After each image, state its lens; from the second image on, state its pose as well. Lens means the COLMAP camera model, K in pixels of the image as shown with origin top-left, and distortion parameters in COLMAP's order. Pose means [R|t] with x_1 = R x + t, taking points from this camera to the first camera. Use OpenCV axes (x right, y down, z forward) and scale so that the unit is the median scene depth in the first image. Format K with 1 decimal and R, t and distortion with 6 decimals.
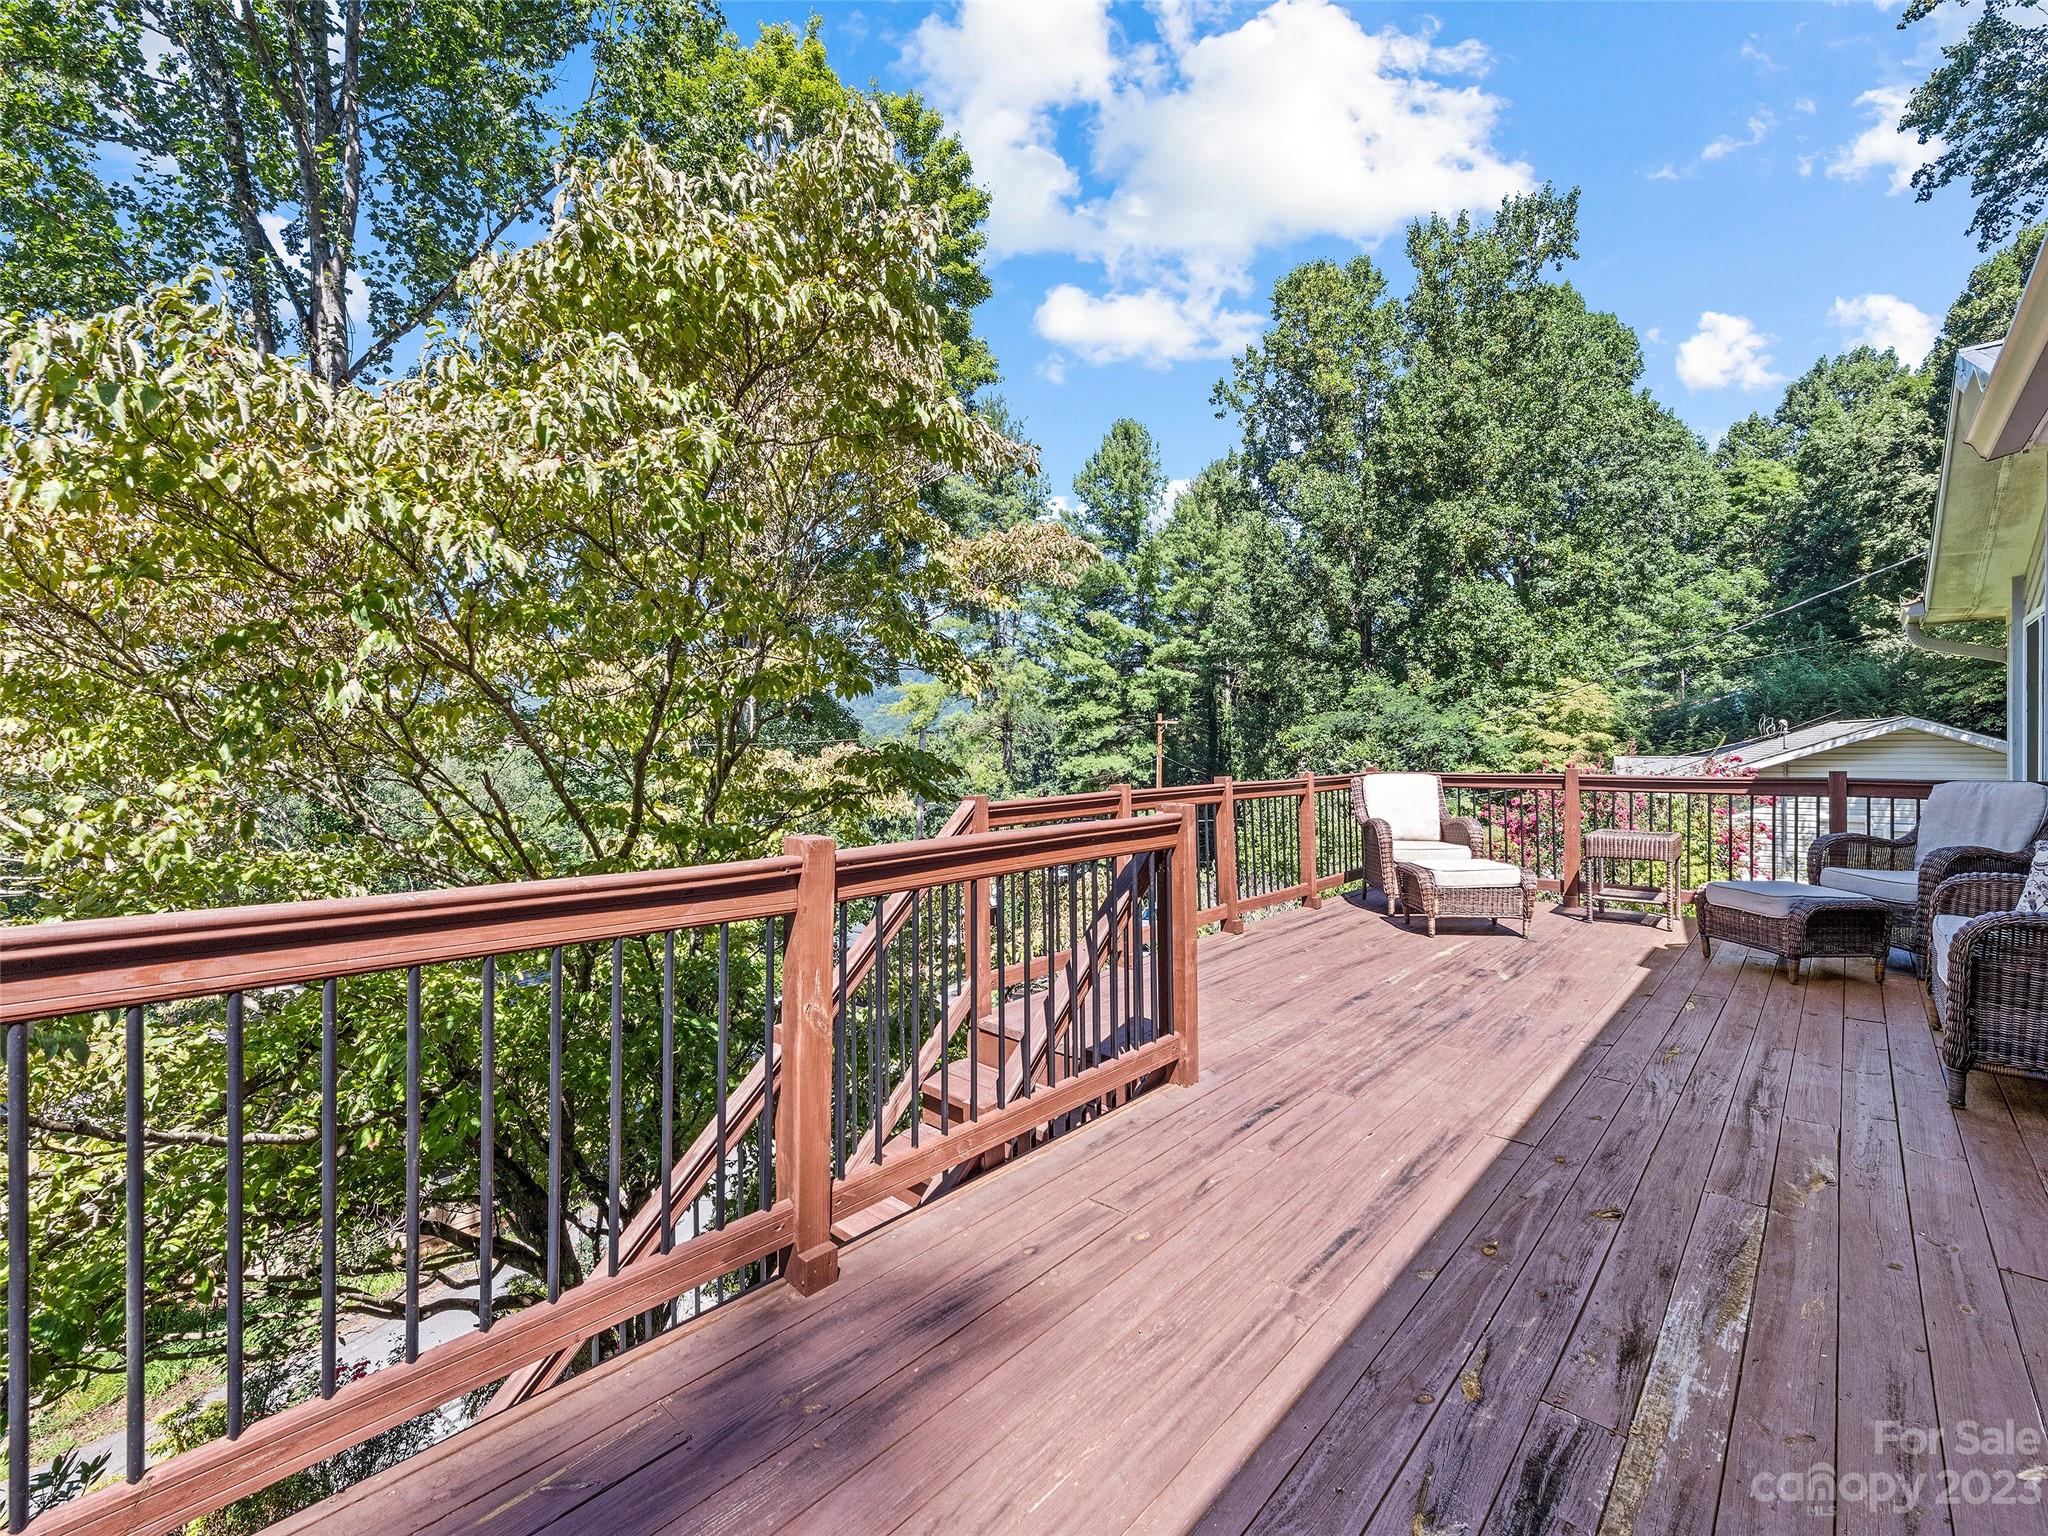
lens RADIAL K [[866.5, 0, 1028.4], [0, 866.5, 751.0], [0, 0, 1]] dist [0.029550, -0.000933]
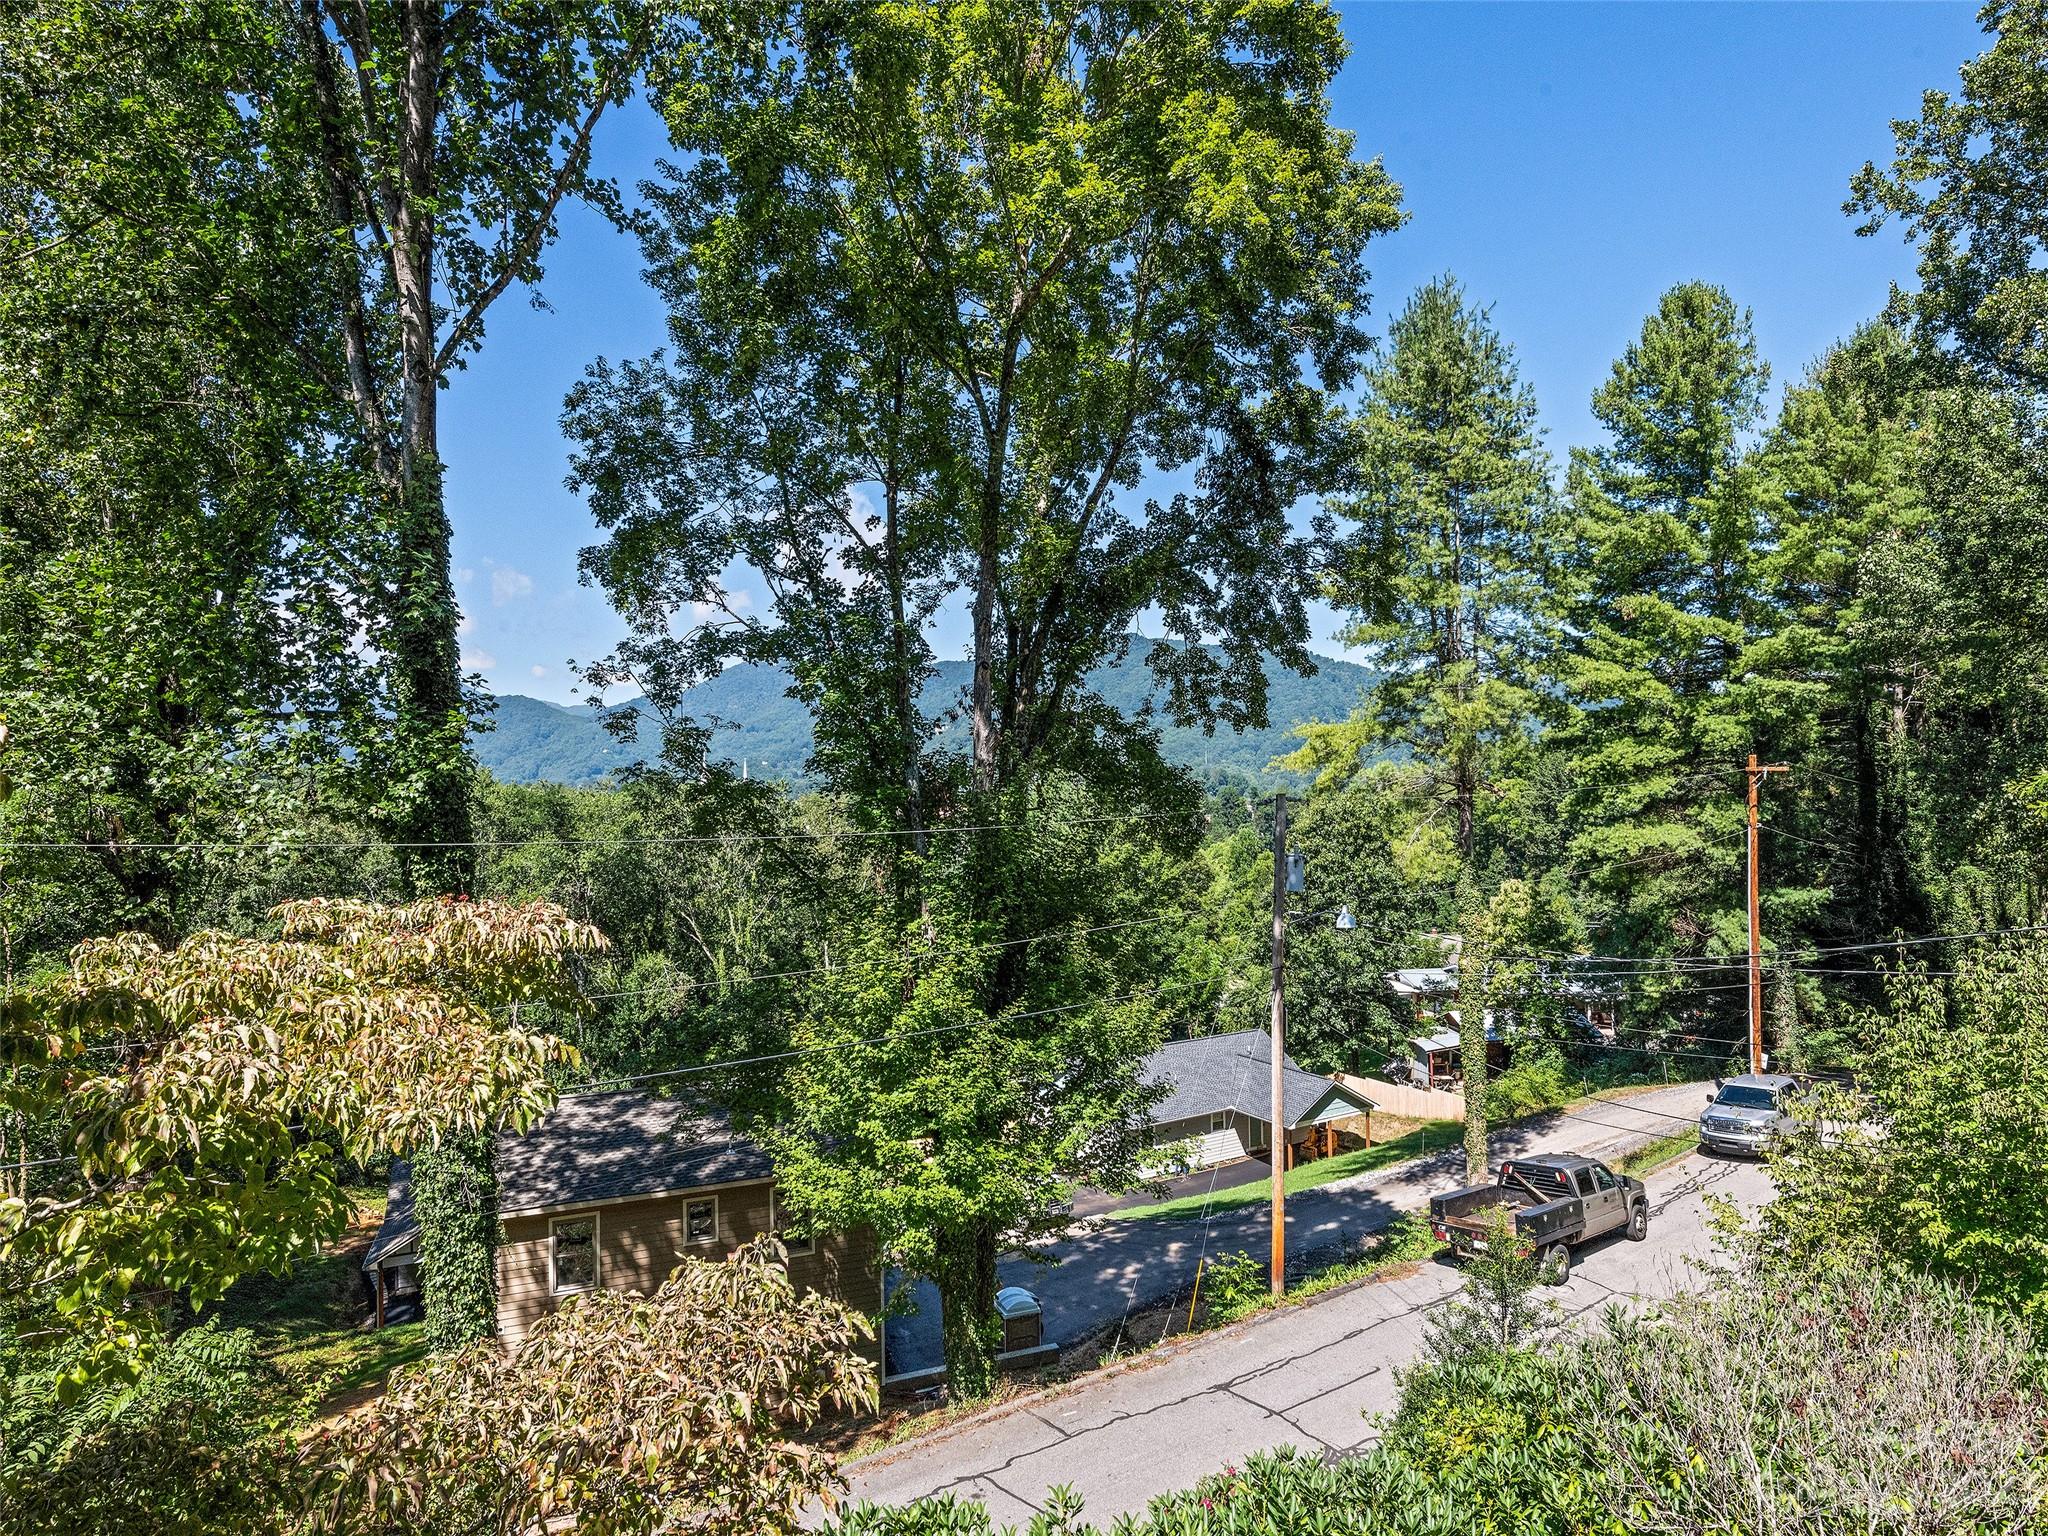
lens RADIAL K [[1081.4, 0, 1035.6], [0, 1081.4, 816.2], [0, 0, 1]] dist [0.003780, -0.001383]
pose [[0.898082, -0.011781, -0.439671, 0.032161], [0.012352, 0.999922, -0.001562, -0.004810], [0.439655, -0.004028, 0.898158, 0.101443]]
